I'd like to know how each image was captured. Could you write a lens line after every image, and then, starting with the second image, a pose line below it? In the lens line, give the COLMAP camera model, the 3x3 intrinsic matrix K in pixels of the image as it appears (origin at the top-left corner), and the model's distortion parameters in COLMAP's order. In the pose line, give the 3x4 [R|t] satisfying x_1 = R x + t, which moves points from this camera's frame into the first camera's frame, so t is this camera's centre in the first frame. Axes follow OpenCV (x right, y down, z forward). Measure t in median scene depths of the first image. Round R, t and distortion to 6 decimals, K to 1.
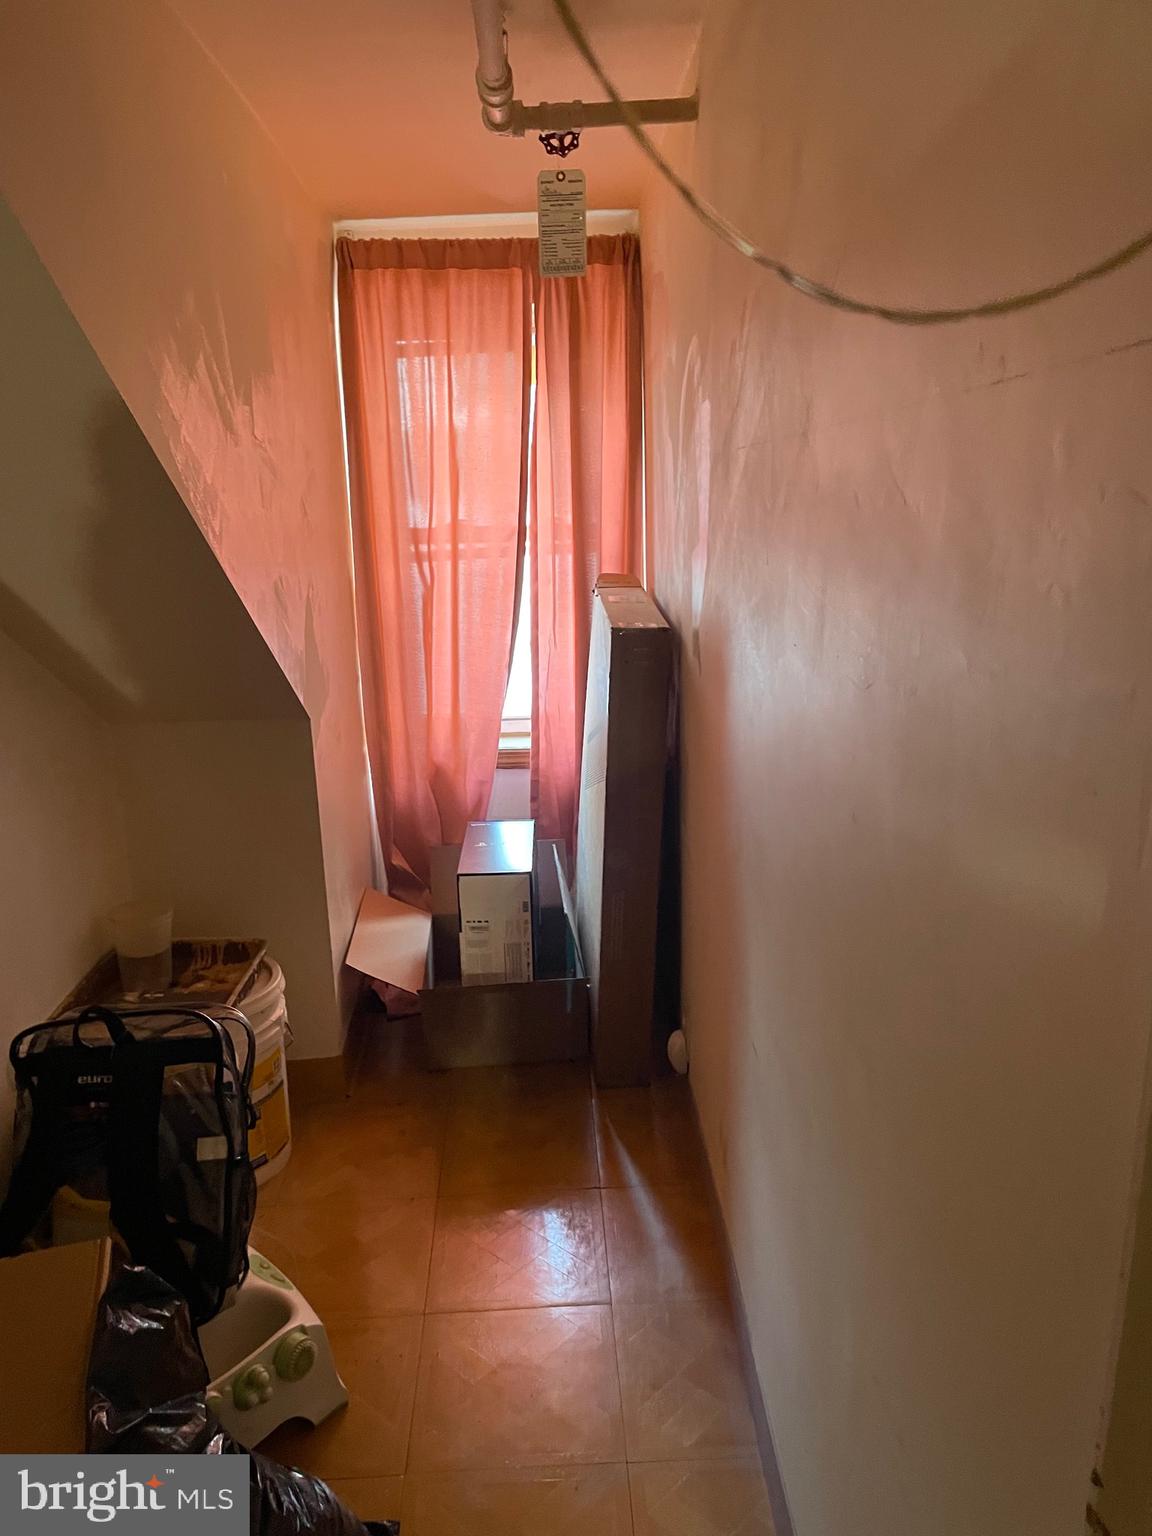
lens RADIAL K [[1159.9, 0, 576.0], [0, 1159.9, 768.0], [0, 0, 1]] dist [-0.000289, -0.131058]
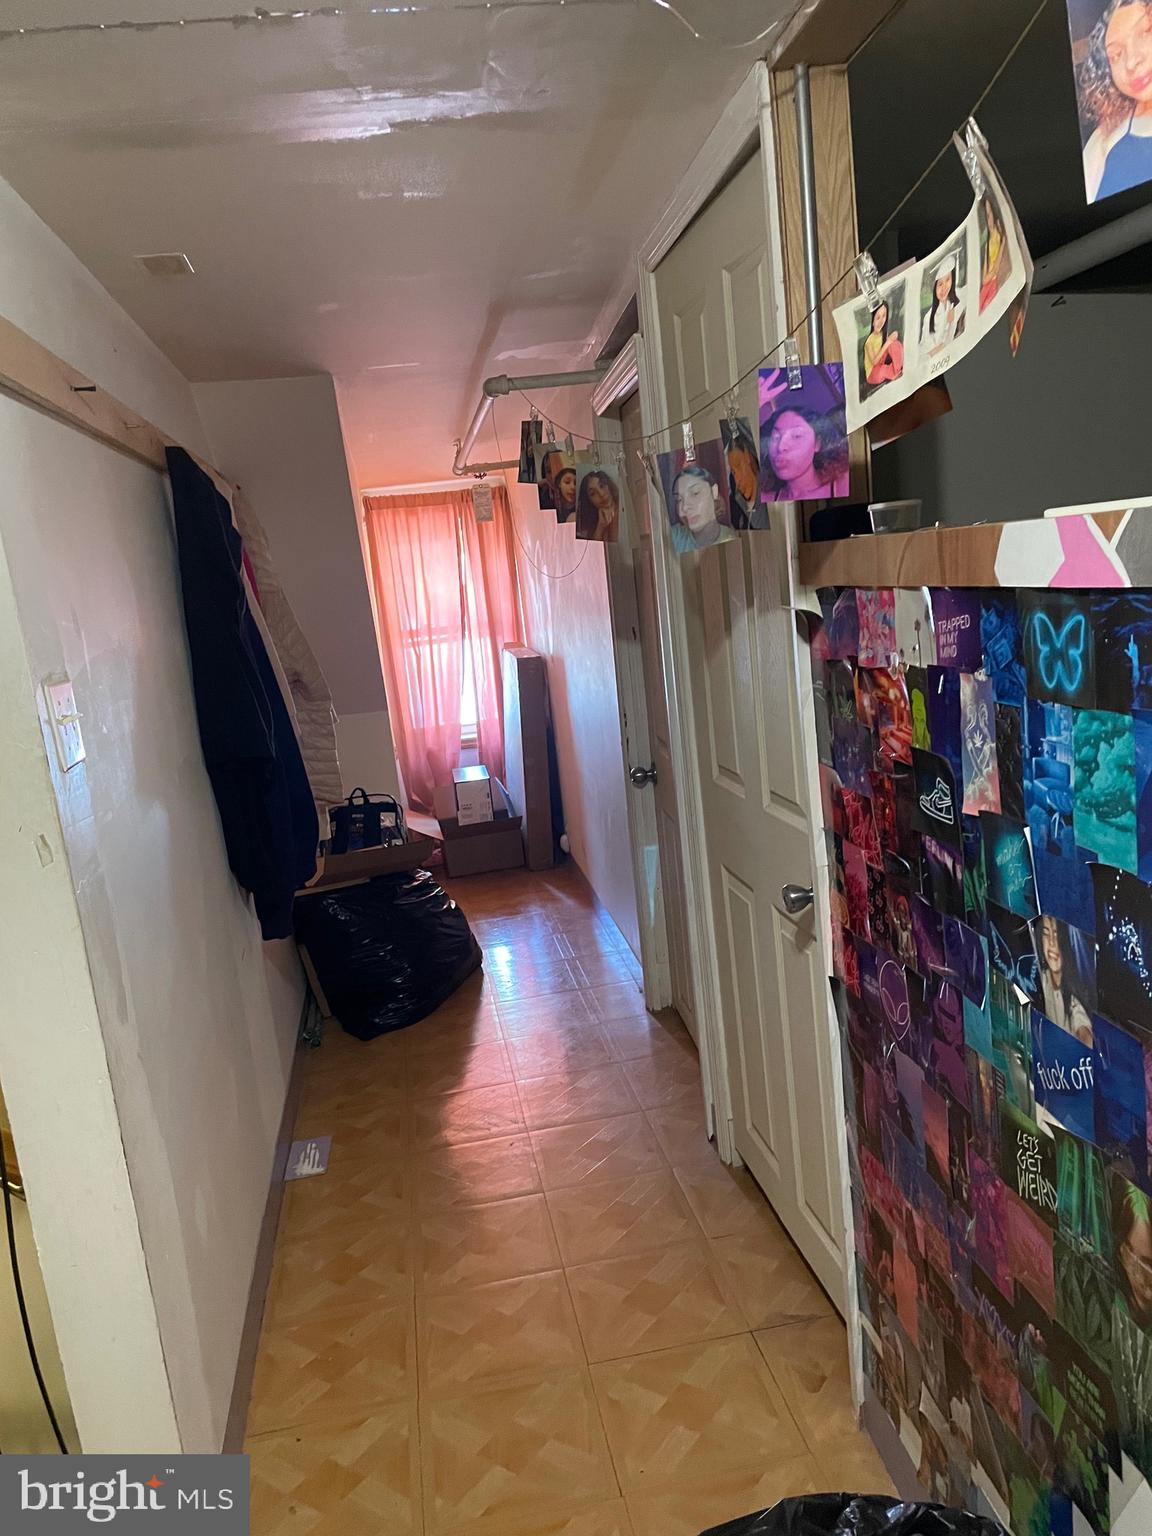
lens RADIAL K [[1159.1, 0, 576.0], [0, 1159.1, 768.0], [0, 0, 1]] dist [0.091183, -0.131246]
pose [[0.988784, -0.105043, 0.106171, -0.100469], [0.115894, 0.988031, -0.101800, 0.291539], [-0.094206, 0.112963, 0.989123, -1.087300]]
